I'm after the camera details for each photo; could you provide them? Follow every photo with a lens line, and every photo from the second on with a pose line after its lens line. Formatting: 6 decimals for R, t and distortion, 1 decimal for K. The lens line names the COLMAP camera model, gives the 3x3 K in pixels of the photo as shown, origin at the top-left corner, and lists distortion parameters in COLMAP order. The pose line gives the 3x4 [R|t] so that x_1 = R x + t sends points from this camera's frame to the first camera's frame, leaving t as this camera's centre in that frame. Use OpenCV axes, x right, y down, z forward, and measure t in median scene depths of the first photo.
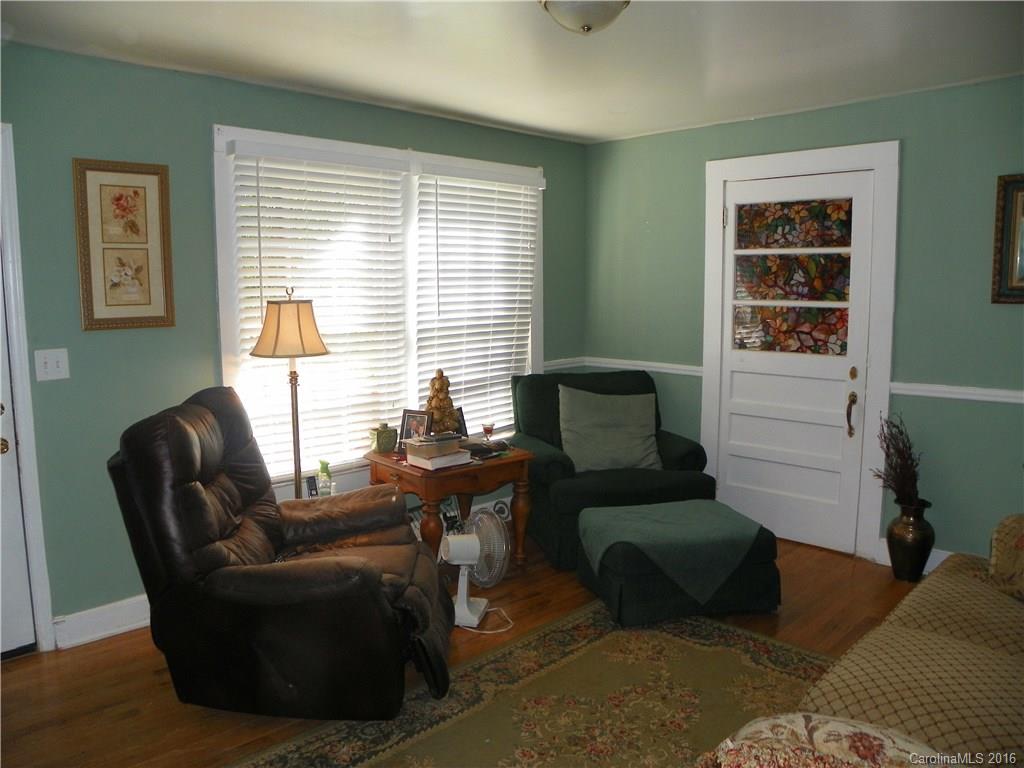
lens RADIAL K [[788.9, 0, 512.0], [0, 788.9, 384.1], [0, 0, 1]] dist [-0.123802, 0.024501]
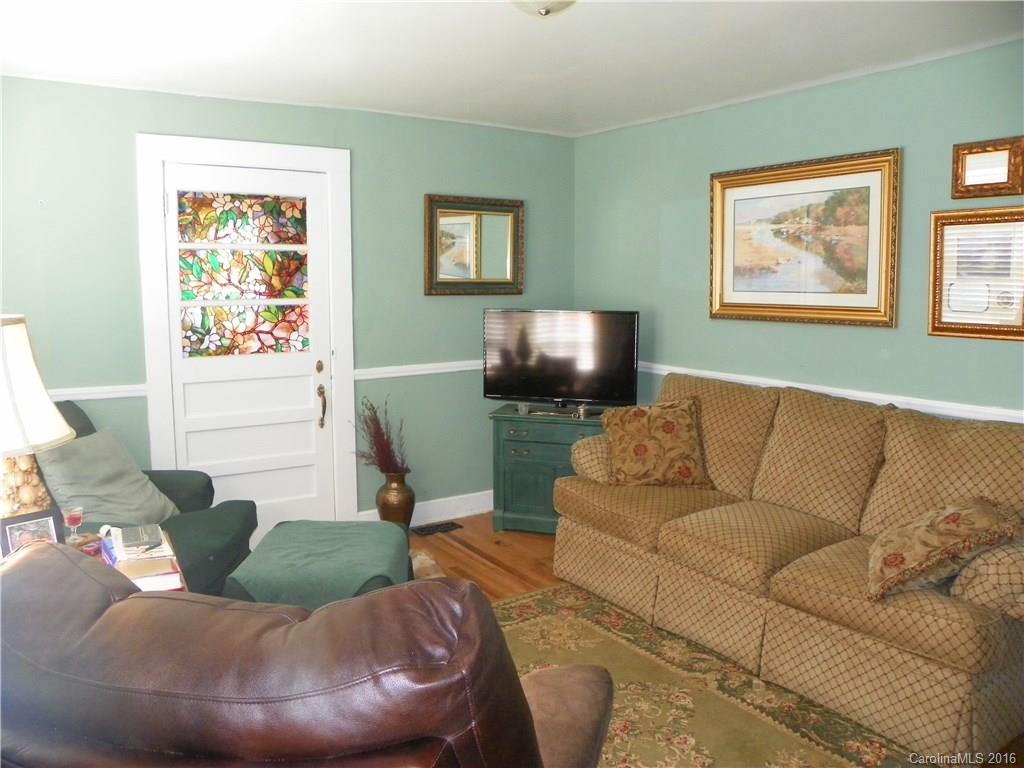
lens RADIAL K [[788.9, 0, 511.8], [0, 788.9, 385.3], [0, 0, 1]] dist [-0.123802, 0.024501]
pose [[0.191210, -0.115752, 0.974700, -0.524933], [0.124707, 0.987840, 0.092848, -0.053590], [-0.973595, 0.103798, 0.203320, 0.519507]]
